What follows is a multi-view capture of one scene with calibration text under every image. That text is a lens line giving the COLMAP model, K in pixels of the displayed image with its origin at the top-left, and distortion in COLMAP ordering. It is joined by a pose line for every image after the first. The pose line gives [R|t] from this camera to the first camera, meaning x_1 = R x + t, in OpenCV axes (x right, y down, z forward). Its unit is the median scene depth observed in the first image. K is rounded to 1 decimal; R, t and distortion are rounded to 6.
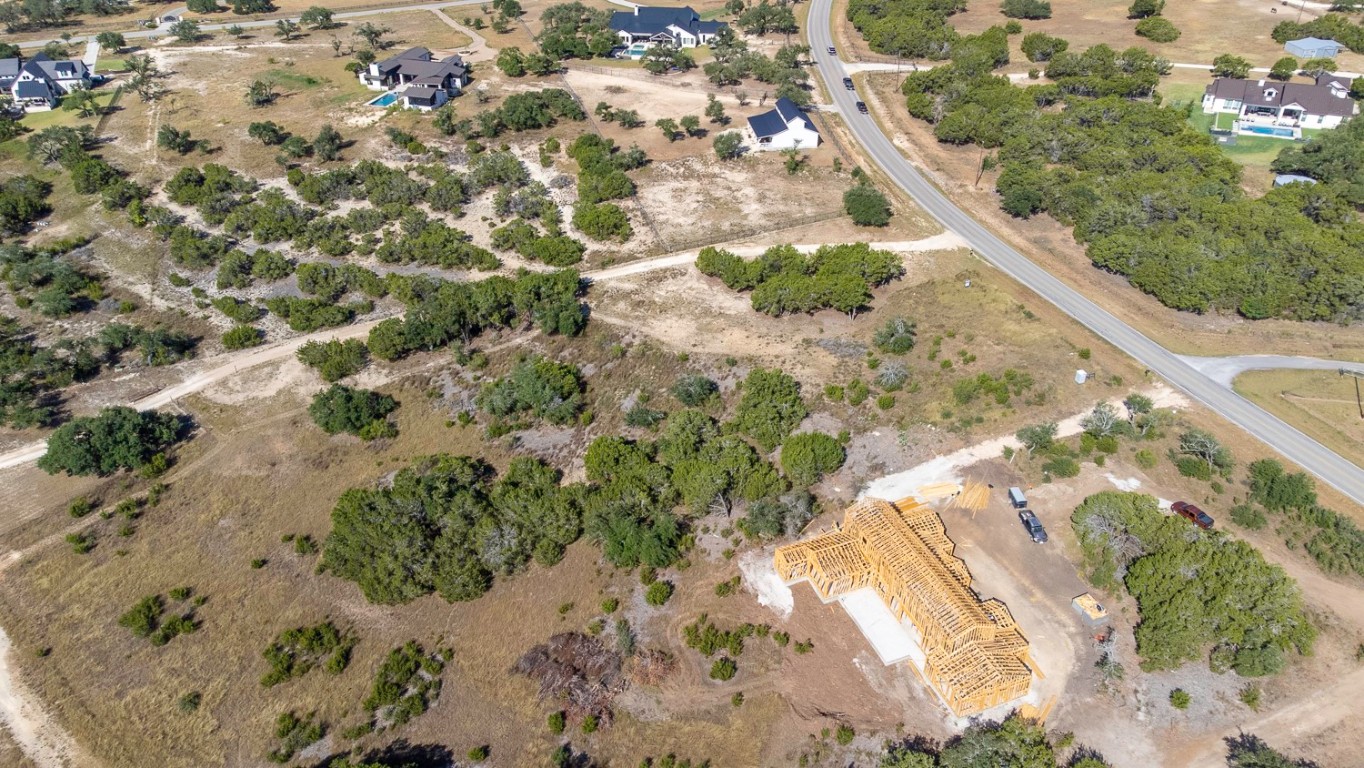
lens RADIAL K [[1019.1, 0, 678.5], [0, 1019.1, 381.3], [0, 0, 1]] dist [0.018733, 0.056719]
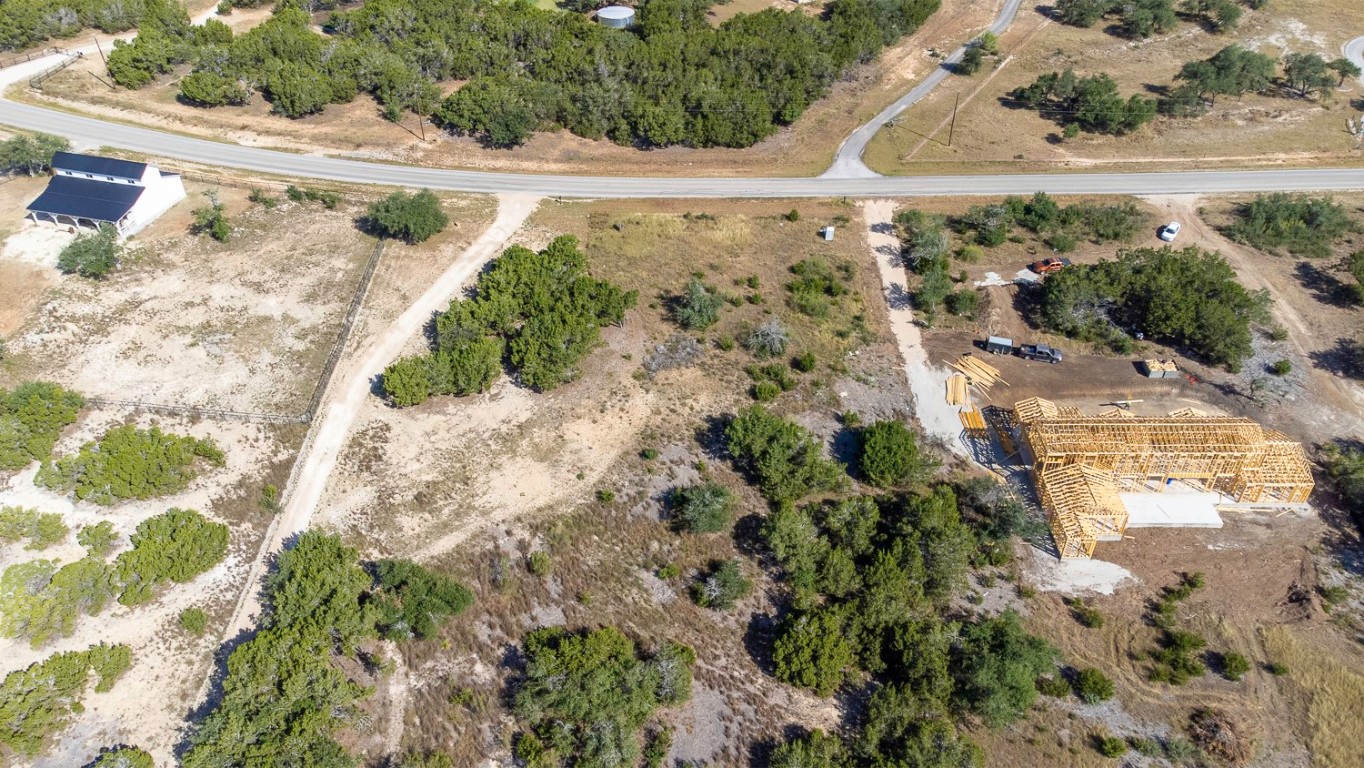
lens RADIAL K [[1019.1, 0, 679.6], [0, 1019.1, 386.0], [0, 0, 1]] dist [0.018733, 0.056719]
pose [[0.371184, -0.574305, 0.729655, -0.390170], [0.509362, 0.782948, 0.357133, -0.271566], [-0.776385, 0.239096, 0.583147, 0.521730]]
